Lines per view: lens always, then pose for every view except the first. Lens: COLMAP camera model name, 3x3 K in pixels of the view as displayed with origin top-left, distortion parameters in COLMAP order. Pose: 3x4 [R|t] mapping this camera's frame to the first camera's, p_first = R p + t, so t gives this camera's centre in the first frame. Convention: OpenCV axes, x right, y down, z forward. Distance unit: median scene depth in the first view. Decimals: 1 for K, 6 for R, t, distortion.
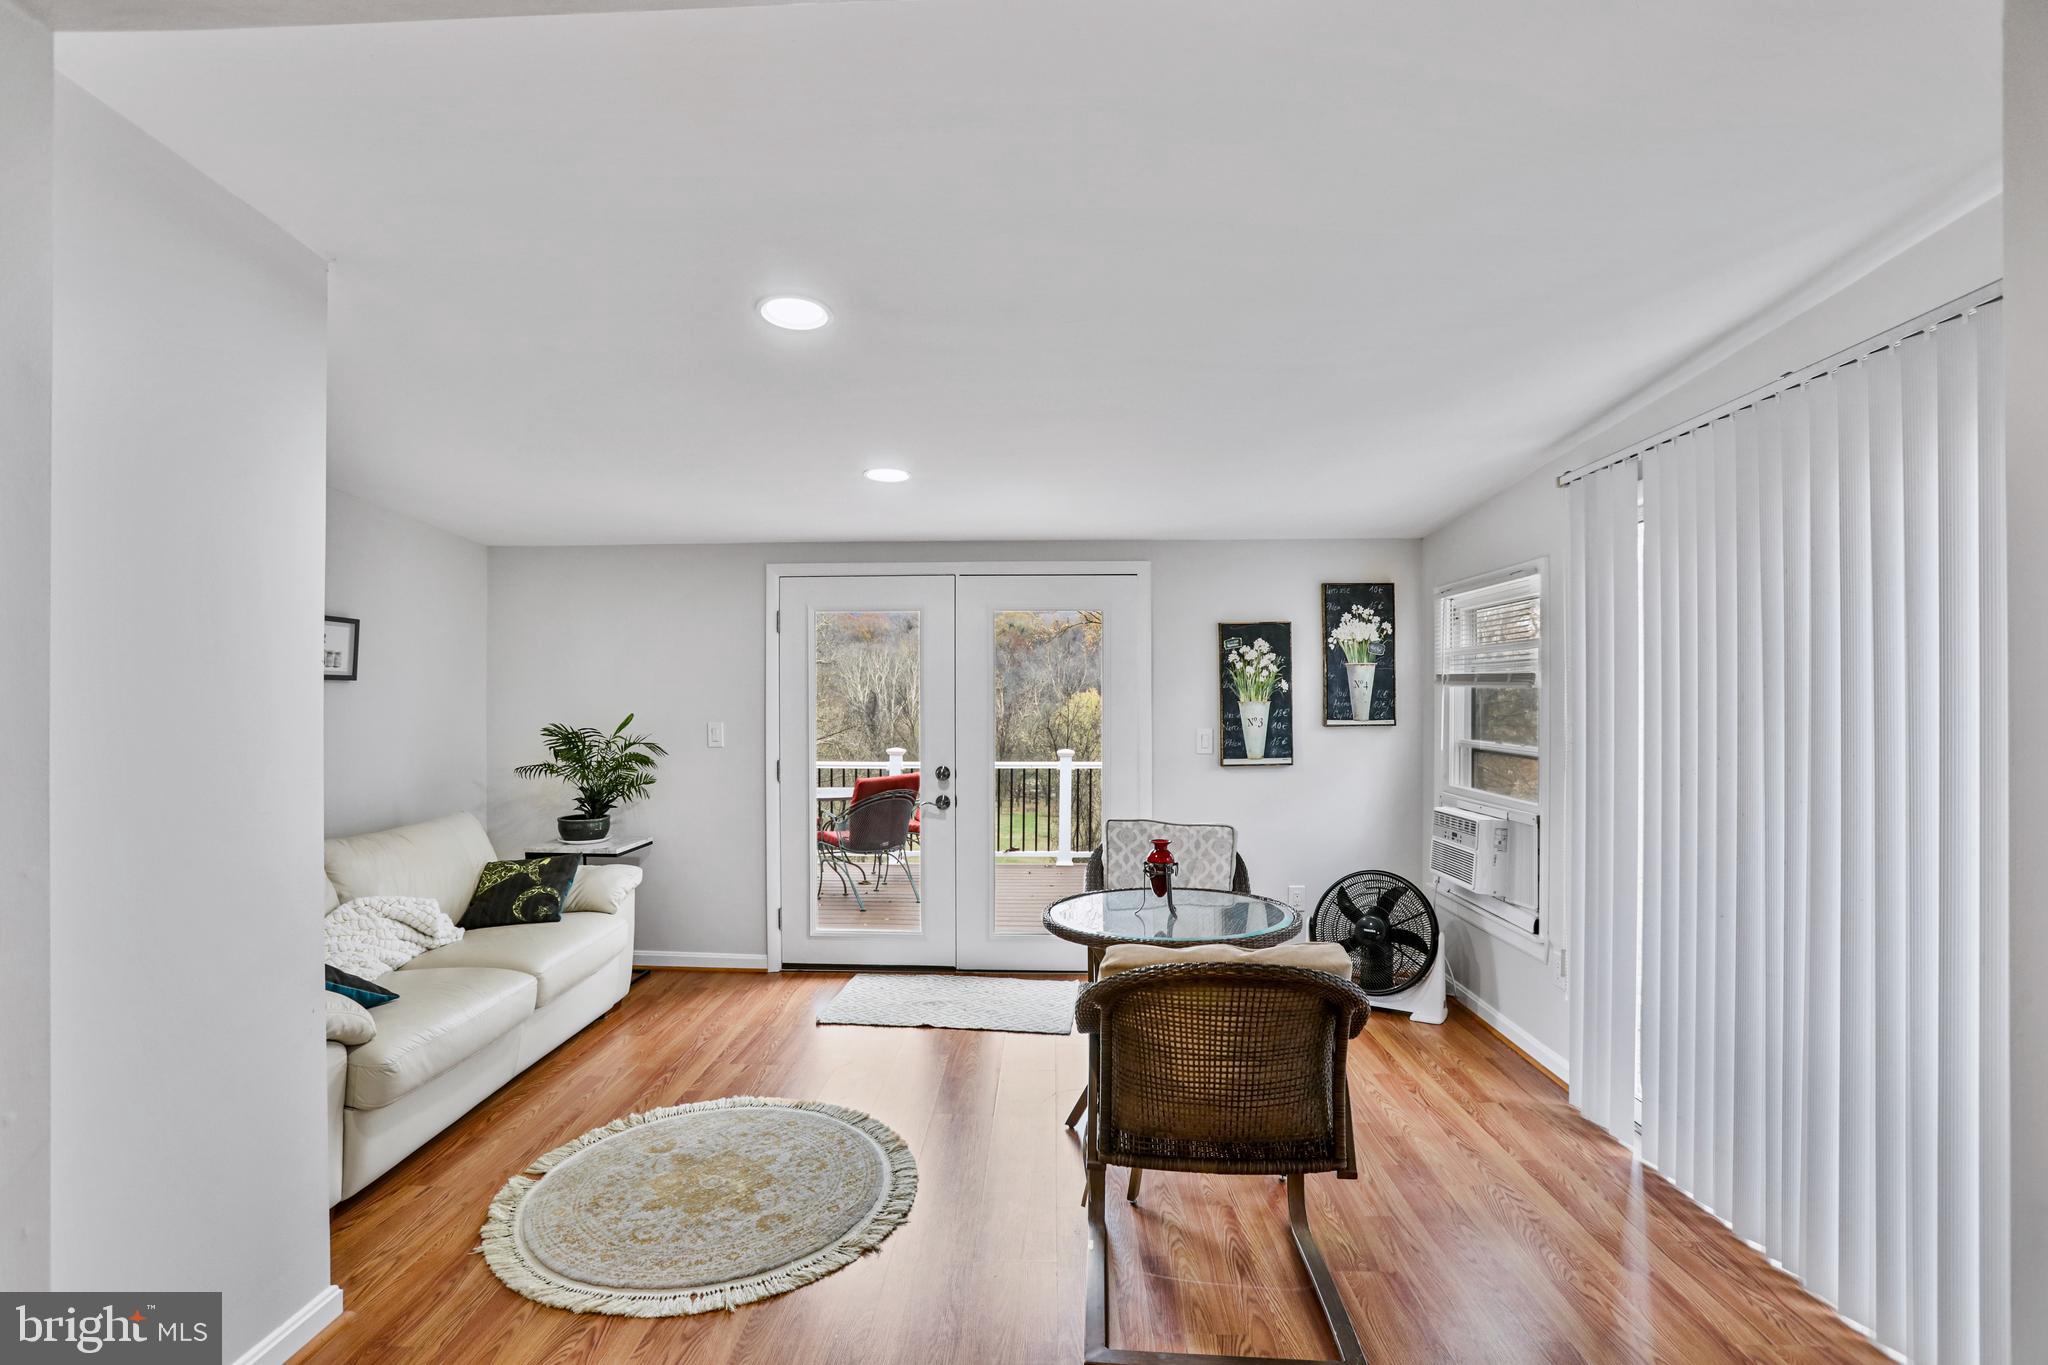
lens RADIAL K [[951.9, 0, 1036.8], [0, 951.9, 695.6], [0, 0, 1]] dist [-0.053115, 0.005567]
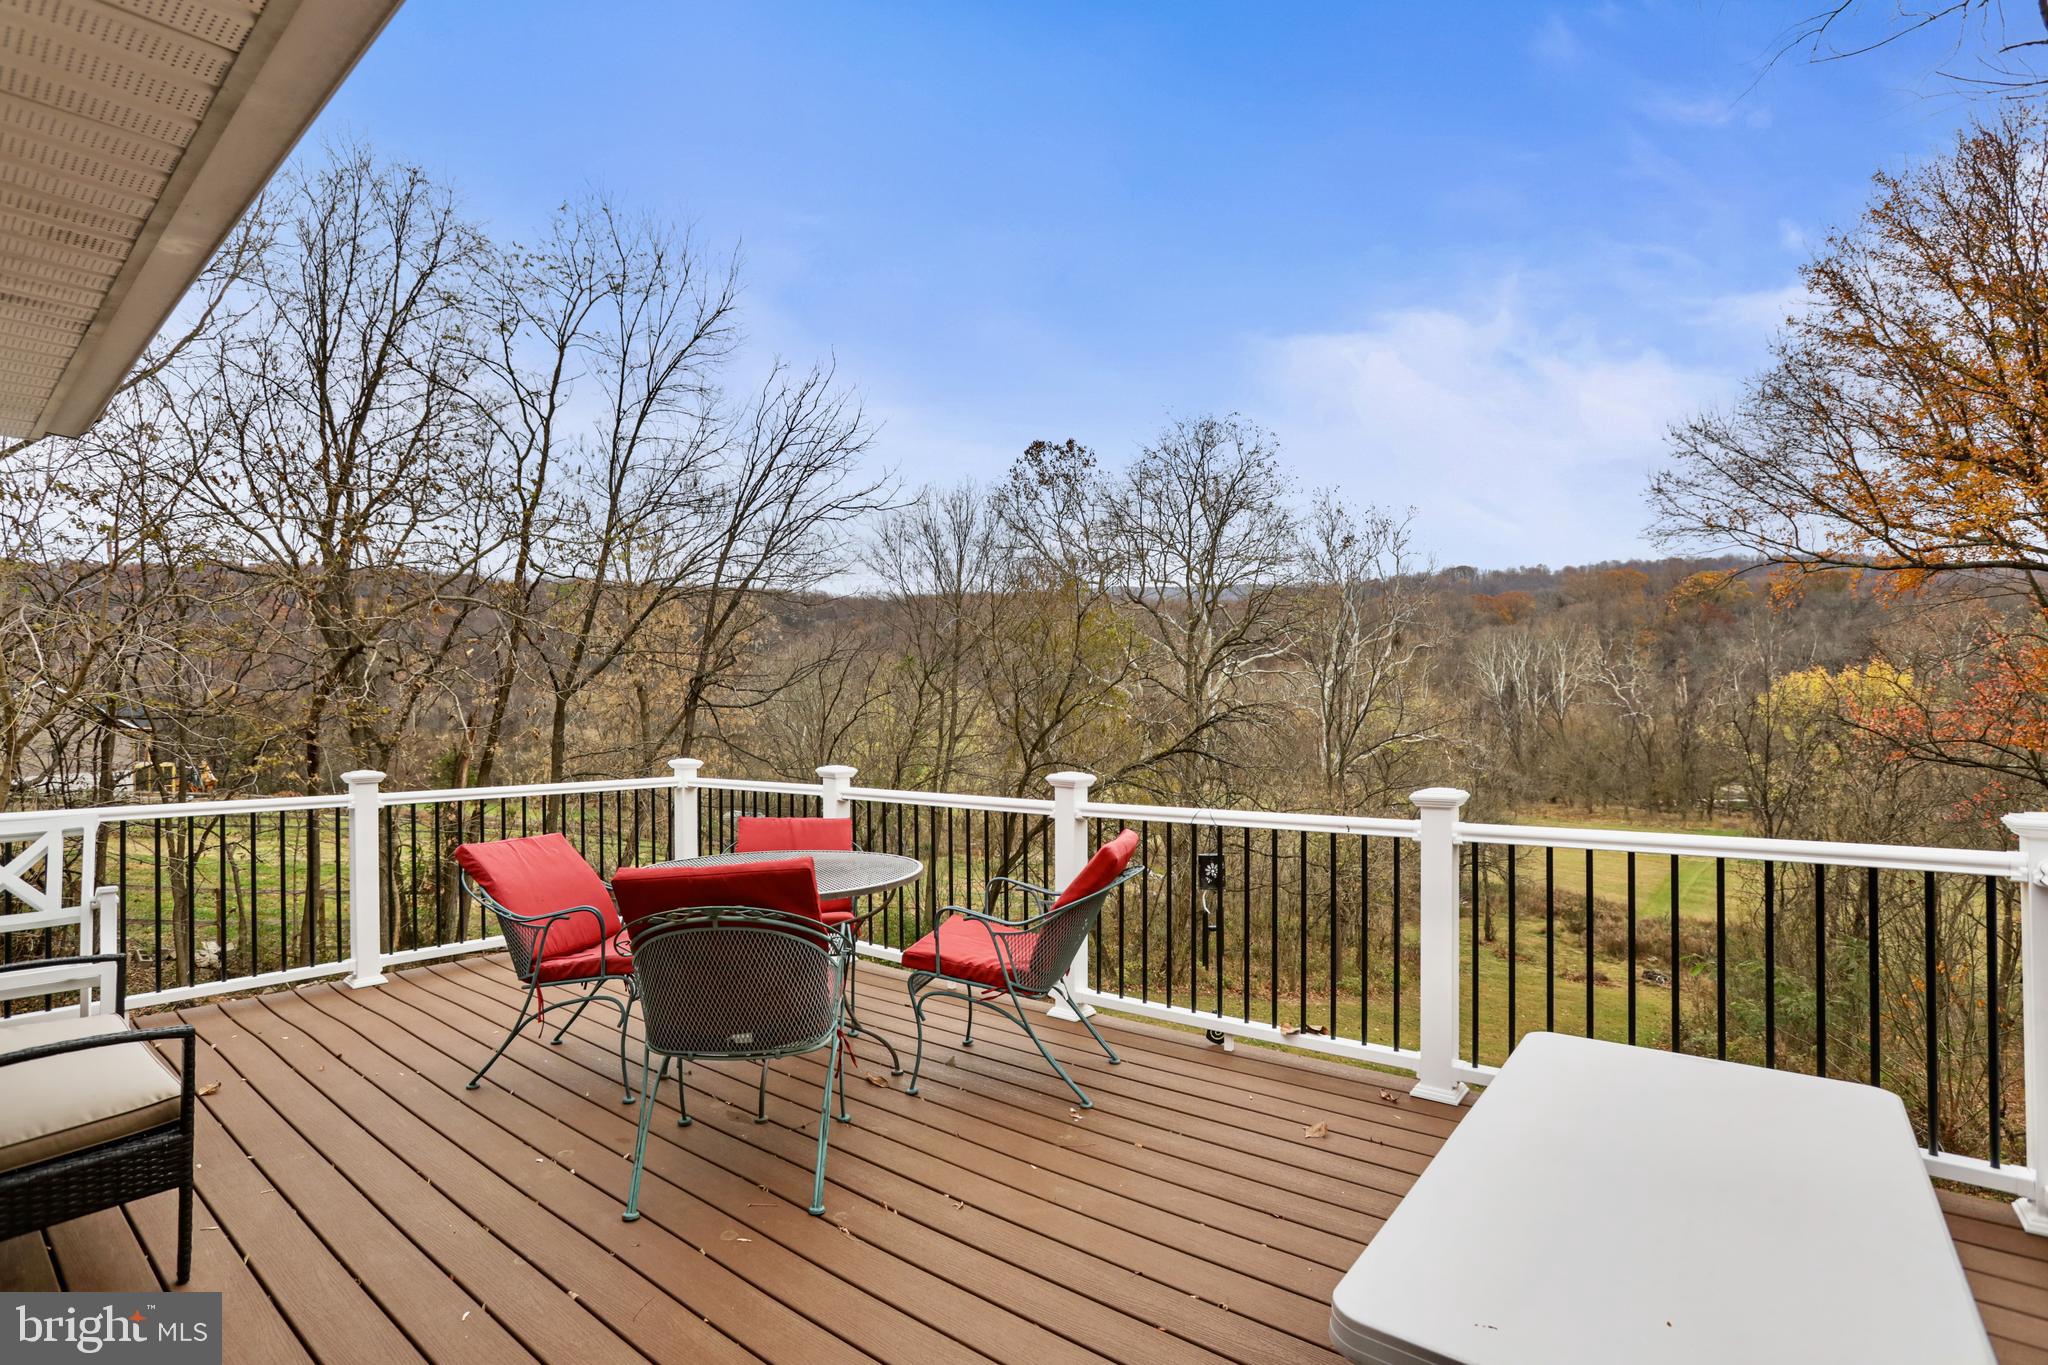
lens RADIAL K [[951.9, 0, 1024.8], [0, 951.9, 674.6], [0, 0, 1]] dist [-0.053115, 0.005567]
pose [[0.785877, -0.031474, -0.617582, 0.136011], [0.021722, 0.999493, -0.023295, 0.016370], [0.618001, 0.004892, 0.786162, 0.613374]]
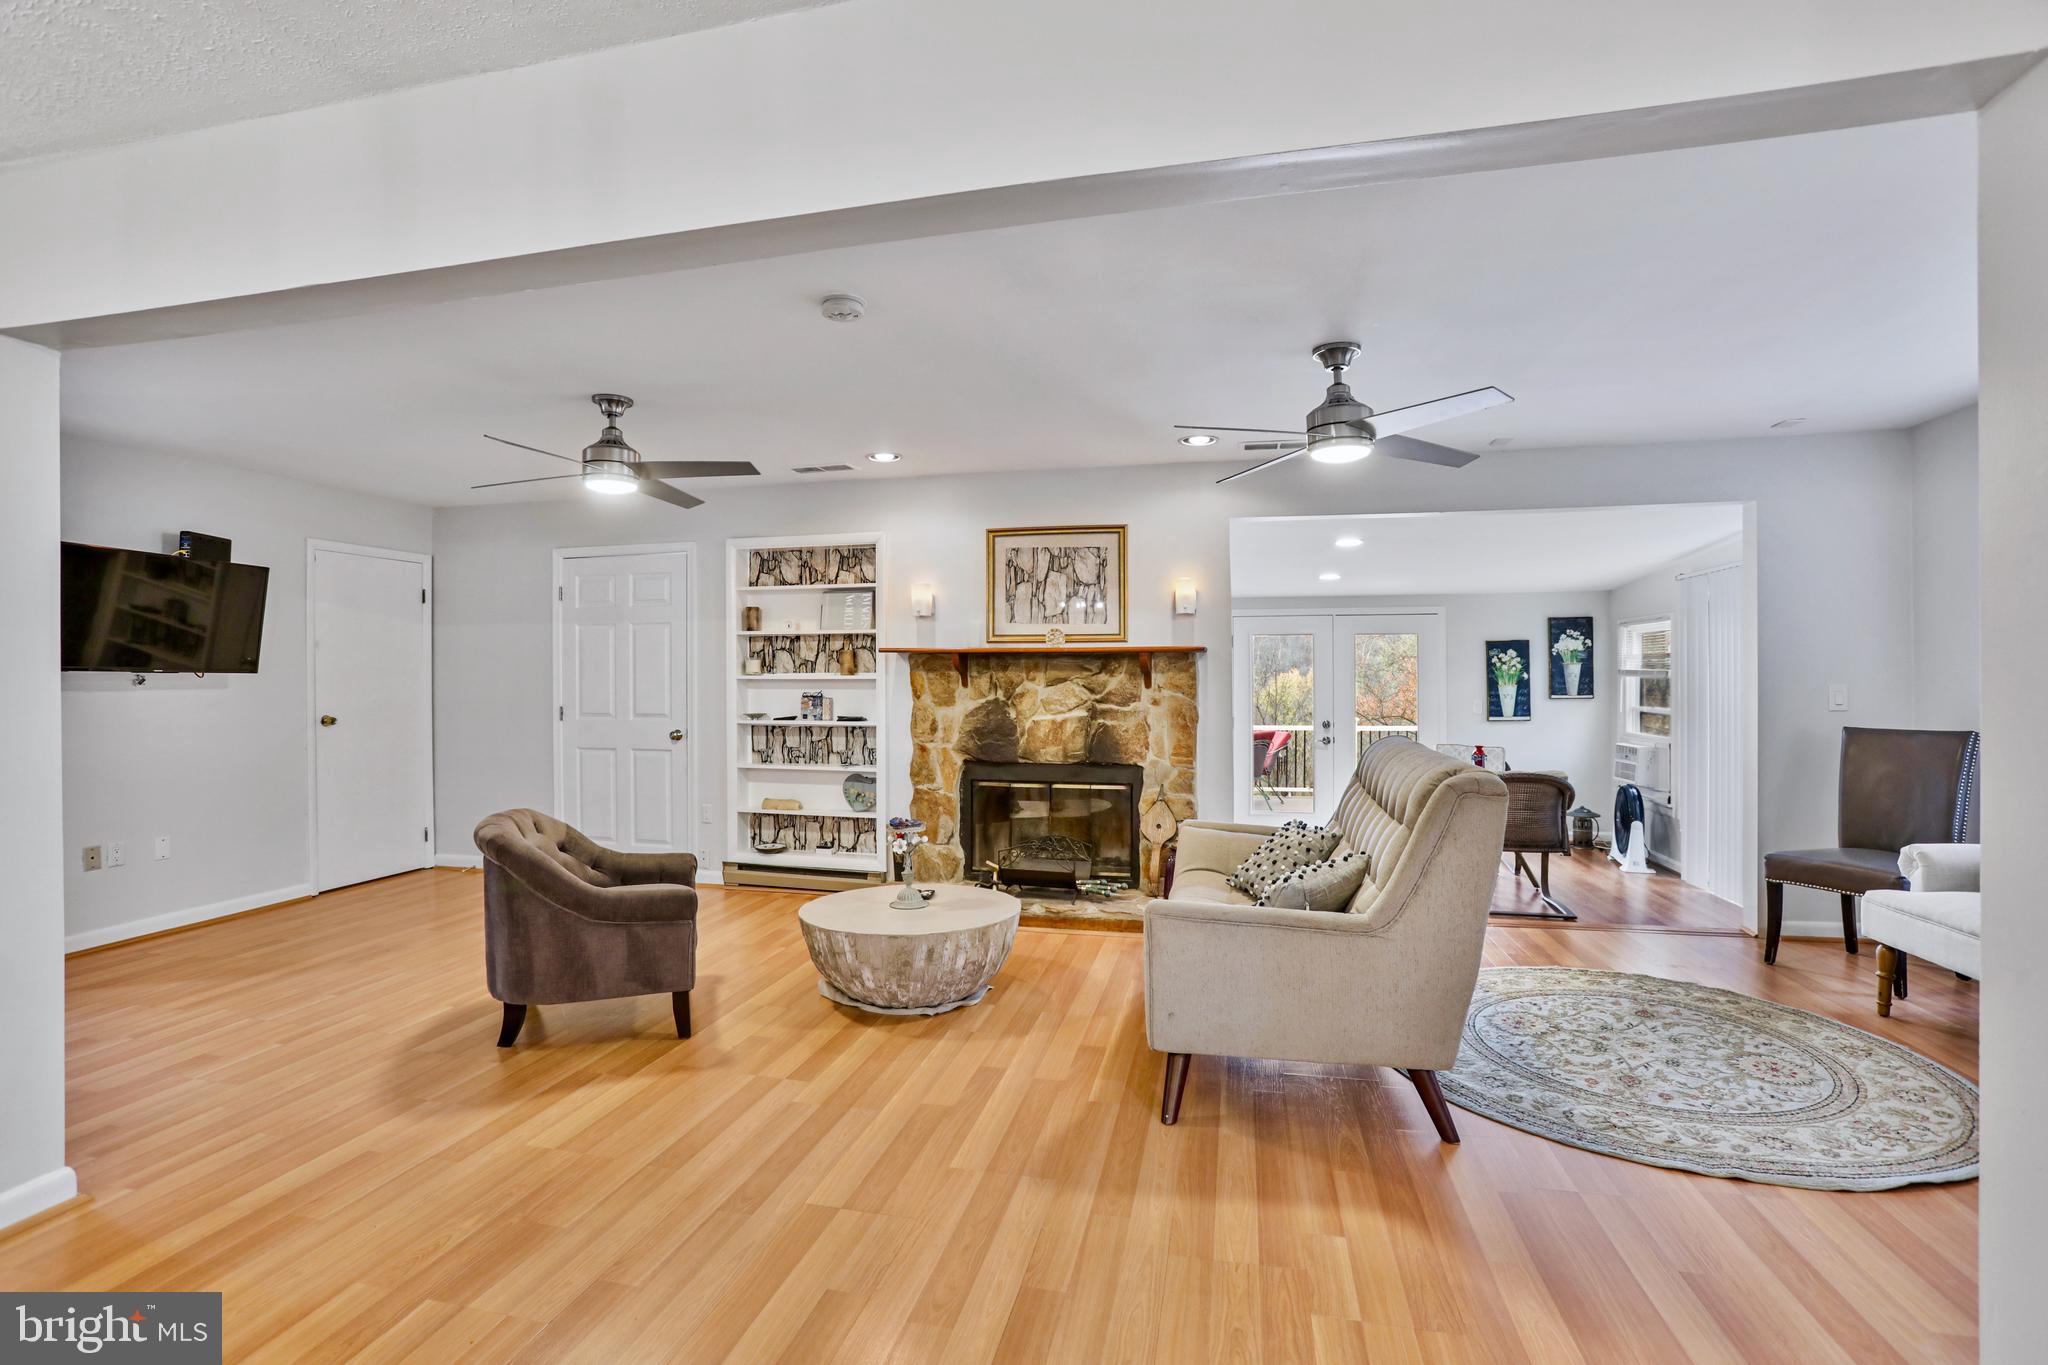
lens RADIAL K [[951.9, 0, 1017.6], [0, 951.9, 688.2], [0, 0, 1]] dist [-0.053115, 0.005567]
pose [[0.978948, -0.002520, -0.204094, -0.308243], [0.005466, 0.999889, 0.013872, -0.016765], [0.204037, -0.014696, 0.978853, -0.900633]]
